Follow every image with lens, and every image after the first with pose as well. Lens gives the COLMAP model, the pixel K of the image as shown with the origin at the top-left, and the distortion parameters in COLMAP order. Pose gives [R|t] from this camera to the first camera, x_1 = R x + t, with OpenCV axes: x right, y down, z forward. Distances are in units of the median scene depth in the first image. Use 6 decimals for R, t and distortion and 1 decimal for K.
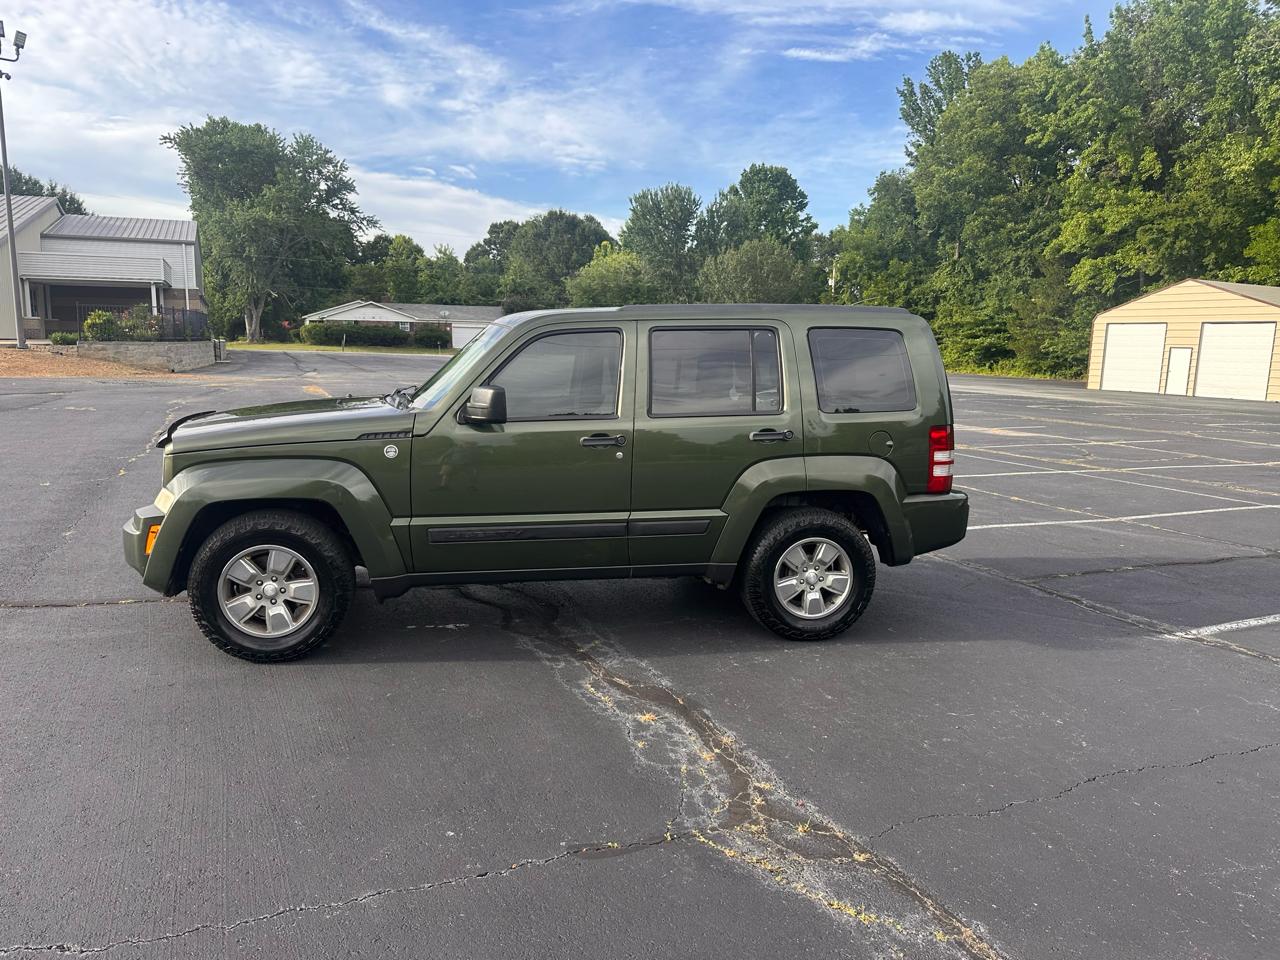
lens RADIAL K [[910.7, 0, 641.2], [0, 910.7, 498.4], [0, 0, 1]] dist [0.041330, -0.053889]
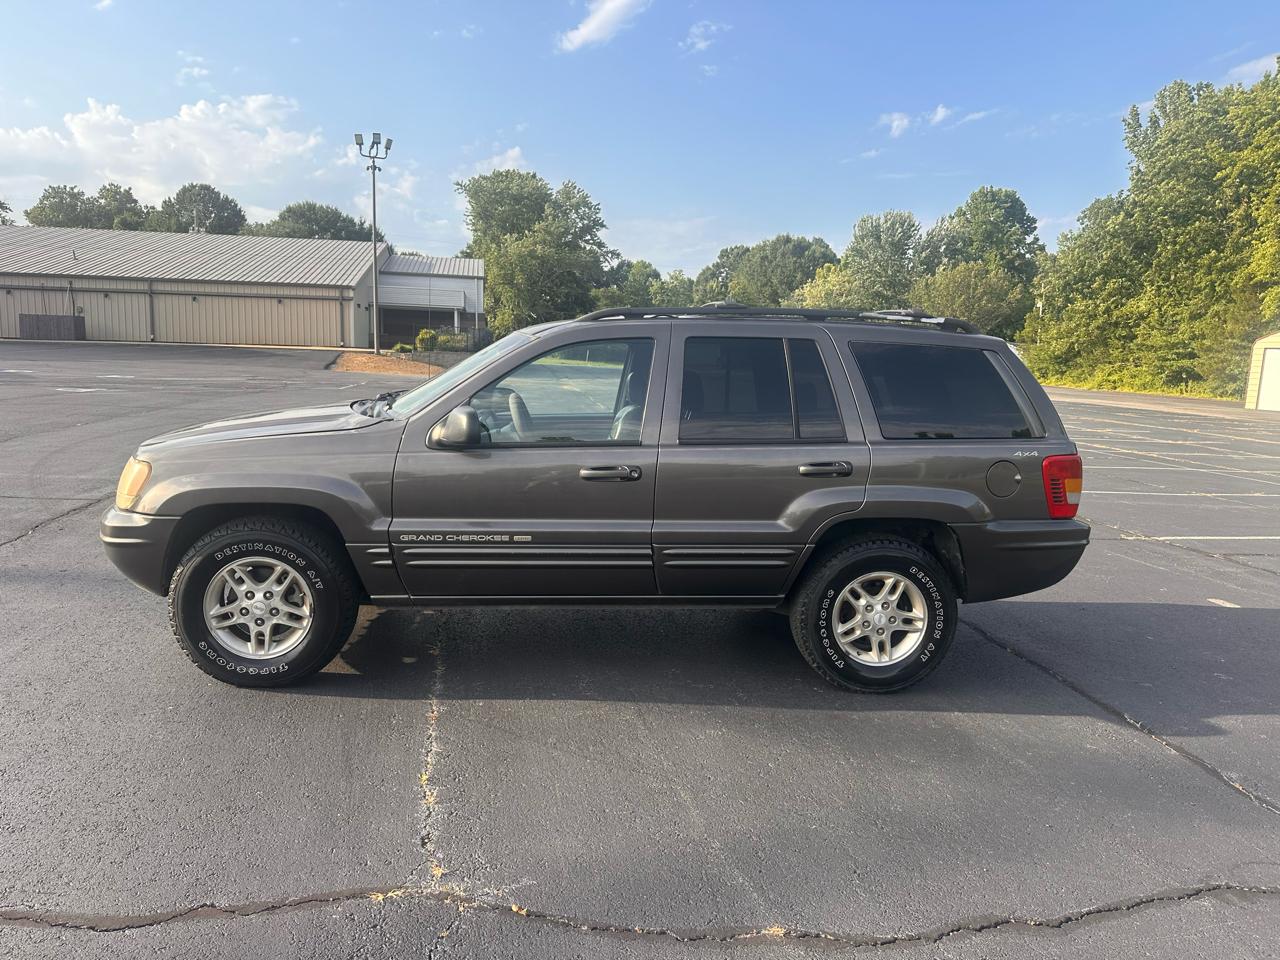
lens RADIAL K [[911.6, 0, 647.8], [0, 911.6, 483.4], [0, 0, 1]] dist [0.055111, -0.074845]
pose [[0.970679, 0.049646, -0.235198, 0.034219], [-0.057781, 0.997942, -0.027818, 0.020678], [0.233333, 0.040593, 0.971549, -0.111711]]
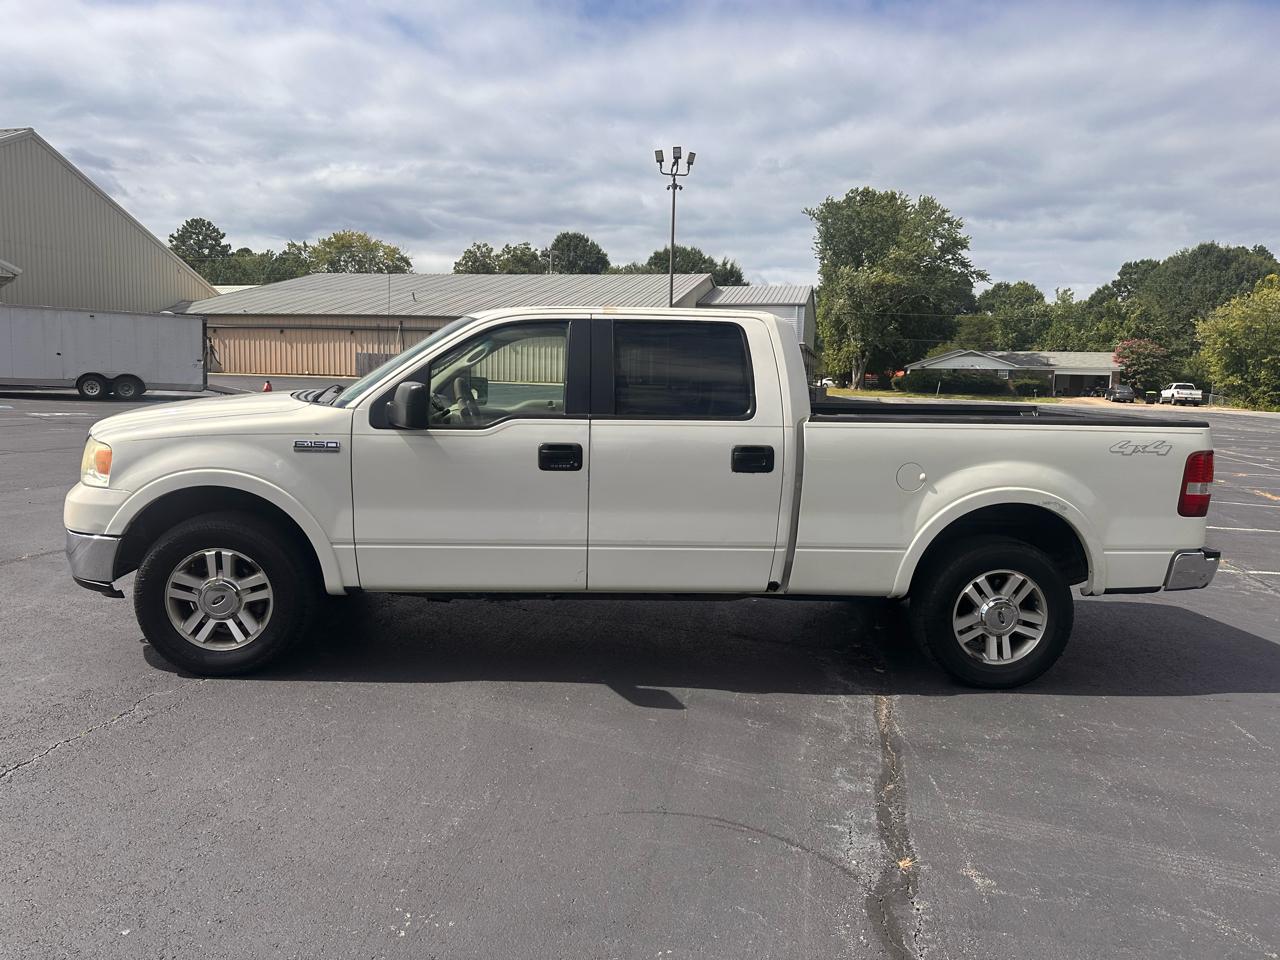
lens RADIAL K [[911.6, 0, 643.7], [0, 911.6, 489.2], [0, 0, 1]] dist [0.055111, -0.074845]
pose [[0.800684, 0.077516, -0.594050, 0.033526], [-0.113937, 0.993199, -0.023969, 0.005450], [0.588152, 0.086876, 0.804071, -0.025610]]
